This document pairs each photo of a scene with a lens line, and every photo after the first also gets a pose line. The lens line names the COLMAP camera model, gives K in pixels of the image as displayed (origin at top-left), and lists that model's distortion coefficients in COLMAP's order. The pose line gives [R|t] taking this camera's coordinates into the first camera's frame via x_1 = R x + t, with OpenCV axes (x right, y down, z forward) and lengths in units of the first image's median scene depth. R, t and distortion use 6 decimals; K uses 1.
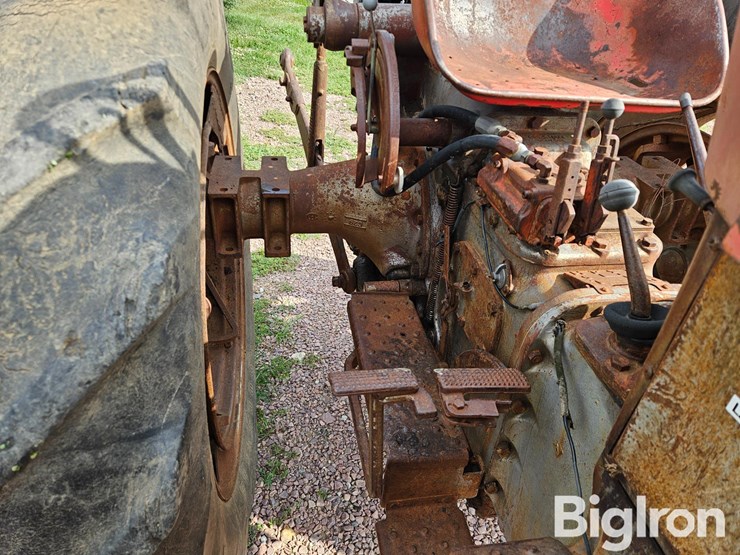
lens RADIAL K [[502.4, 0, 362.9], [0, 502.4, 272.0], [0, 0, 1]] dist [0.087351, -0.079244]
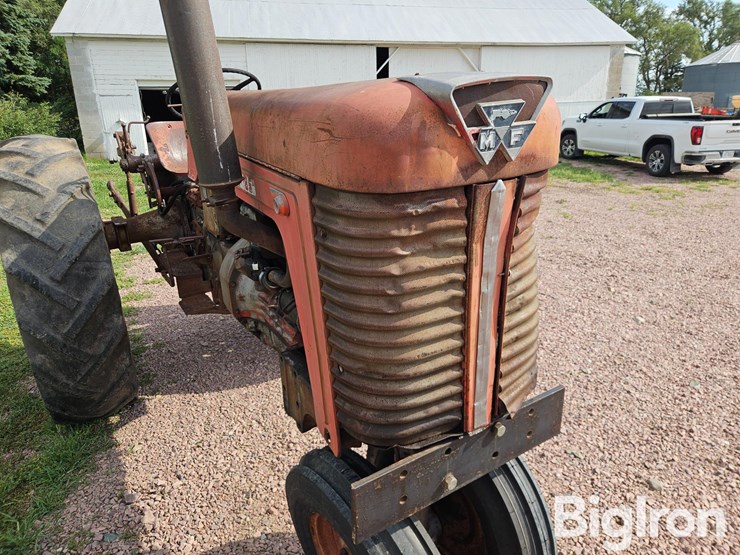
lens RADIAL K [[506.2, 0, 380.8], [0, 506.2, 265.6], [0, 0, 1]] dist [0.059039, -0.049316]
pose [[0.913671, -0.215806, 0.344430, 0.141609], [0.292484, 0.937515, -0.188464, 1.359700], [-0.282237, 0.272935, 0.919700, -2.557904]]
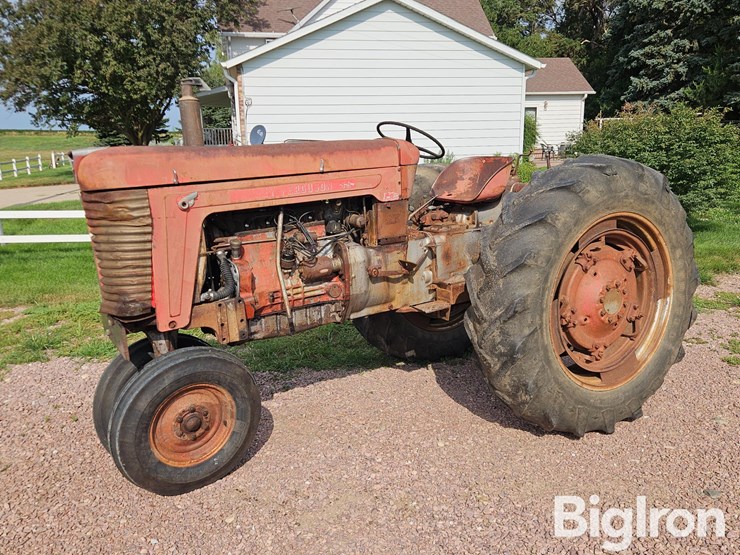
lens RADIAL K [[631.3, 0, 367.2], [0, 631.3, 271.7], [0, 0, 1]] dist [0.101036, -0.095719]
pose [[0.357569, 0.089679, -0.929571, 5.292479], [-0.444218, 0.891894, -0.084828, 0.988629], [0.821471, 0.443264, 0.358750, -1.250342]]
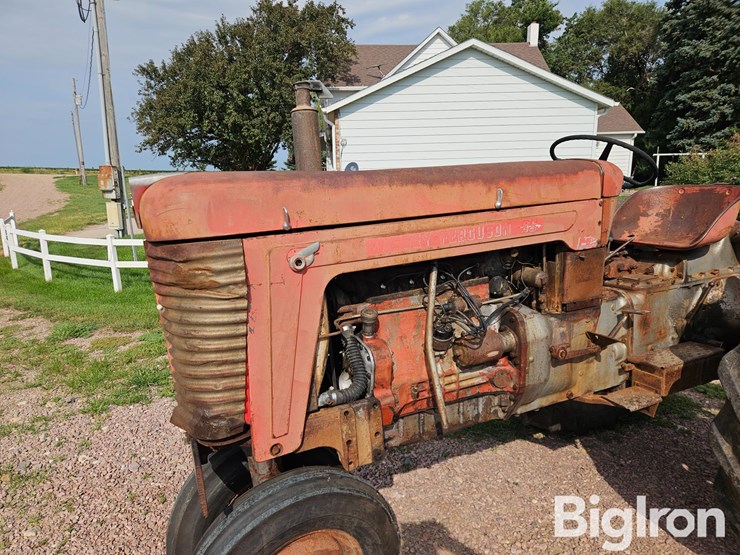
lens RADIAL K [[499.2, 0, 364.3], [0, 499.2, 280.2], [0, 0, 1]] dist [0.084593, -0.073576]
pose [[0.239022, 0.094292, -0.966425, 3.138126], [-0.469617, 0.882358, -0.030058, 0.786207], [0.849899, 0.461034, 0.255184, -1.198528]]
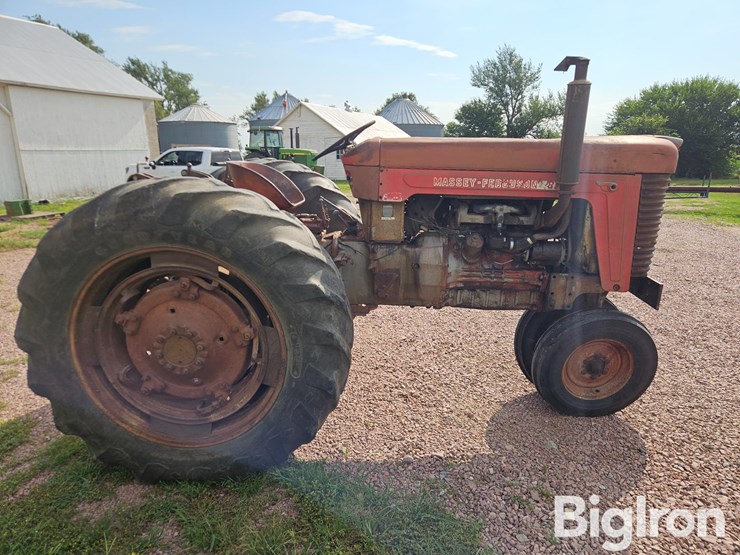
lens RADIAL K [[495.5, 0, 380.9], [0, 495.5, 269.0], [0, 0, 1]] dist [0.096551, -0.078218]
pose [[0.203304, -0.312021, 0.928068, -3.432548], [0.541467, 0.825561, 0.158943, -0.182169], [-0.815770, 0.470205, 0.336789, -0.682649]]
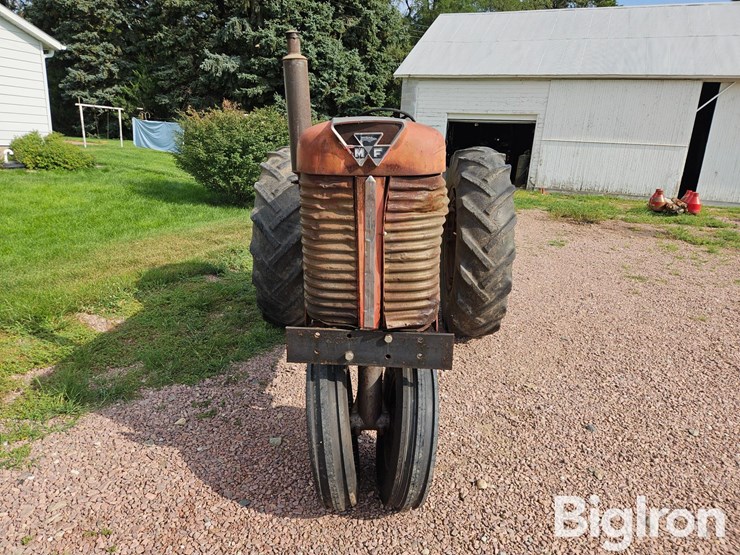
lens RADIAL K [[502.4, 0, 362.9], [0, 502.4, 272.0], [0, 0, 1]] dist [0.087351, -0.079244]
pose [[0.974653, 0.014462, -0.223254, 1.401269], [-0.081963, 0.951608, -0.296181, 2.115556], [0.208167, 0.306973, 0.928674, -3.547399]]
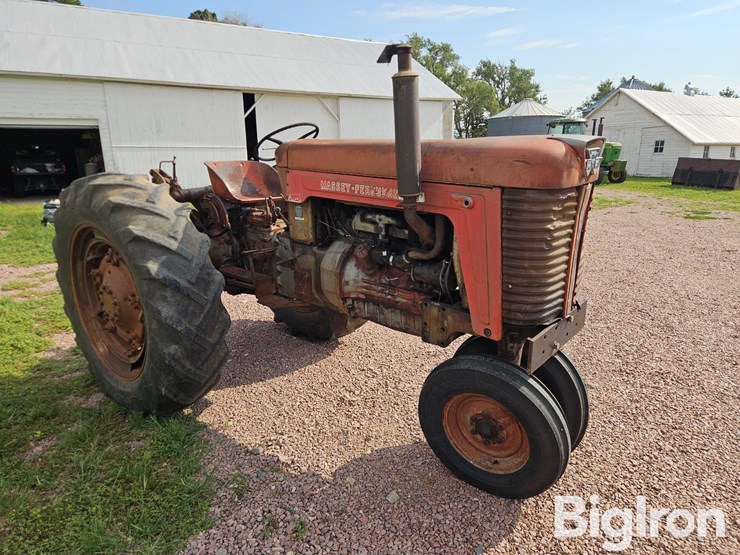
lens RADIAL K [[495.5, 0, 380.9], [0, 495.5, 269.0], [0, 0, 1]] dist [0.096551, -0.078218]
pose [[0.748117, -0.248154, 0.615419, -1.746935], [0.414569, 0.898954, -0.141476, 1.337241], [-0.518126, 0.360974, 0.775399, -2.888176]]
